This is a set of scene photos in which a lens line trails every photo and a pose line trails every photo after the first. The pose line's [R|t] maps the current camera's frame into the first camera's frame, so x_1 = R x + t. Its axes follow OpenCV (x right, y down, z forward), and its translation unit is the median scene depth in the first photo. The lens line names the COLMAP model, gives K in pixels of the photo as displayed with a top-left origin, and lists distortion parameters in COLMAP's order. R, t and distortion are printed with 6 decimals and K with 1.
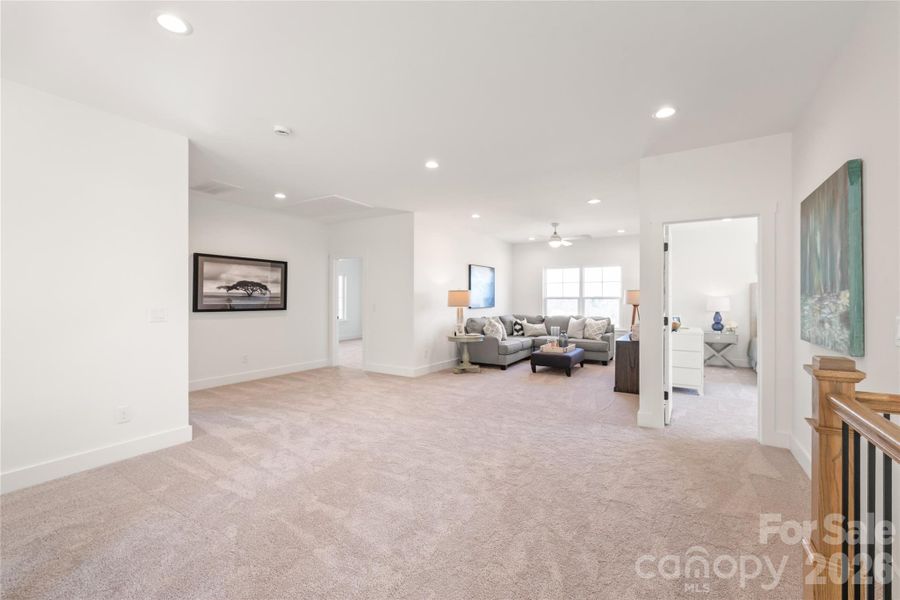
lens RADIAL K [[392.1, 0, 449.6], [0, 392.1, 299.6], [0, 0, 1]] dist [0.003967, 0.000210]
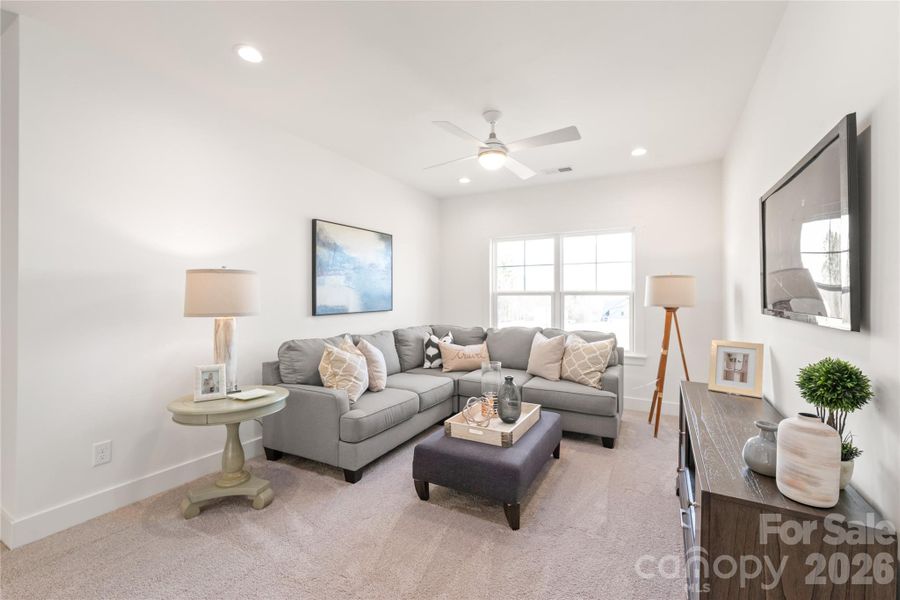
lens RADIAL K [[392.1, 0, 450.8], [0, 392.1, 297.1], [0, 0, 1]] dist [0.003967, 0.000210]
pose [[0.999062, -0.000921, 0.043296, 0.183570], [0.000749, 0.999992, 0.003975, -0.001184], [-0.043299, -0.003939, 0.999054, 0.520782]]
